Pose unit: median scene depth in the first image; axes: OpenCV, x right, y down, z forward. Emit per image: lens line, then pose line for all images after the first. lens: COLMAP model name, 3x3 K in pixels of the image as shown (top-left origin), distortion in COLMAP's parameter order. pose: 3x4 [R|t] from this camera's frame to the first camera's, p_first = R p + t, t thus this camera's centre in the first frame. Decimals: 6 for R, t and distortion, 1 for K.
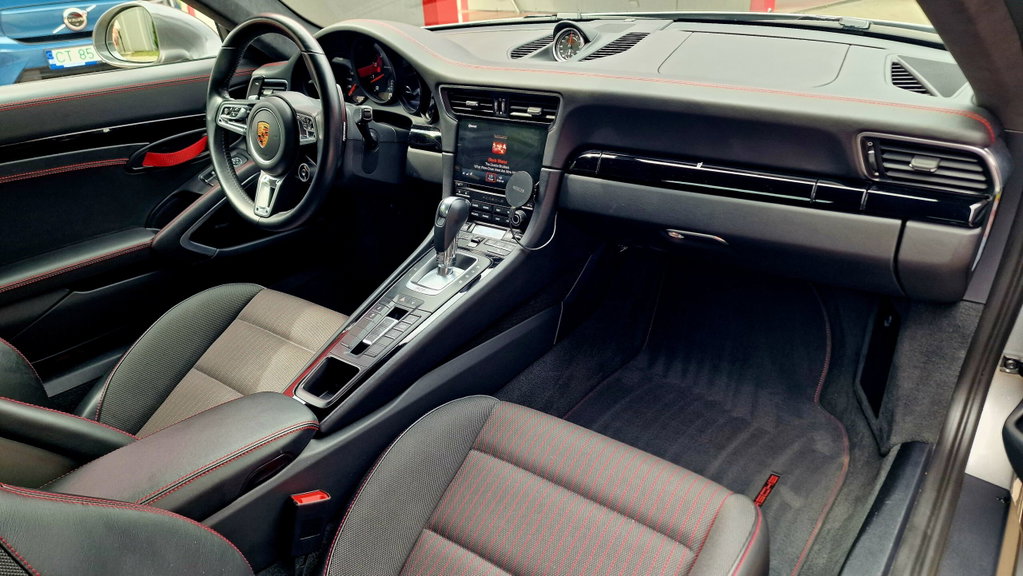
lens RADIAL K [[670.5, 0, 511.5], [0, 670.5, 288.0], [0, 0, 1]] dist [0.067797, -0.061839]
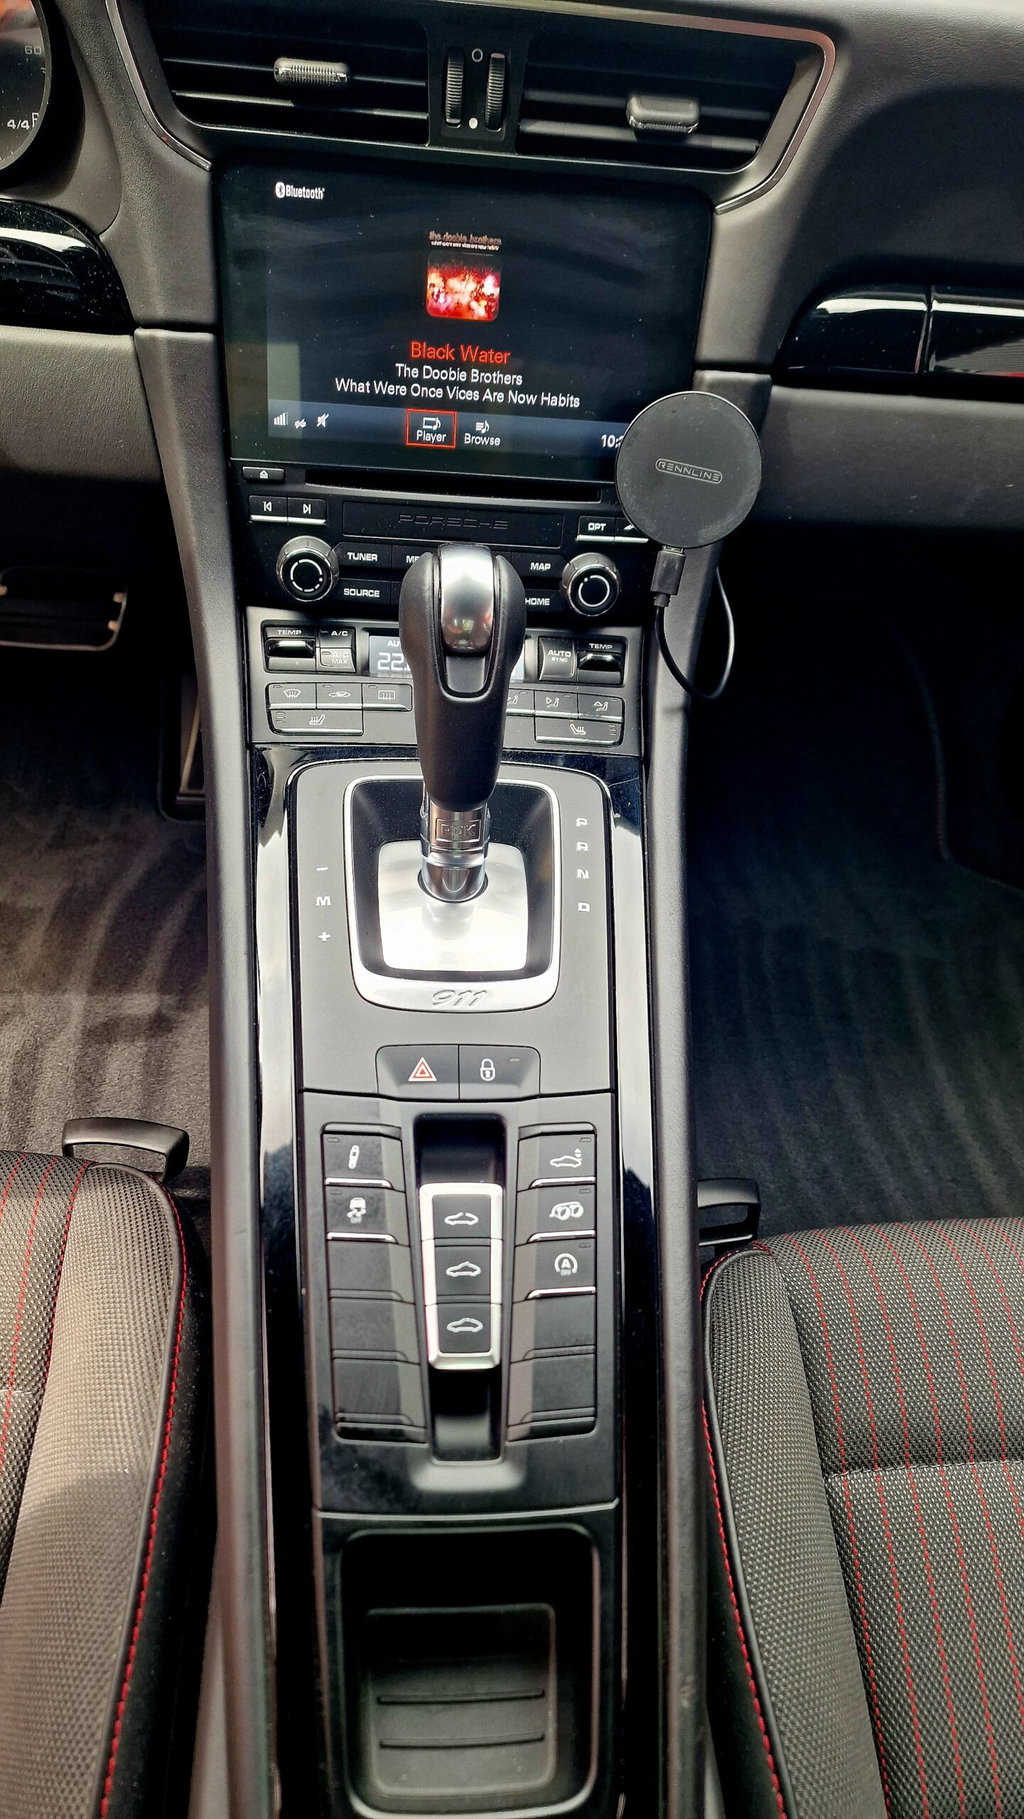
lens RADIAL K [[1293.0, 0, 512.0], [0, 1293.0, 909.5], [0, 0, 1]] dist [-0.001492, 0.002530]
pose [[0.743419, -0.344253, 0.573427, -0.337554], [0.166658, 0.925667, 0.339655, -0.161495], [-0.647730, -0.156939, 0.745531, 0.628153]]
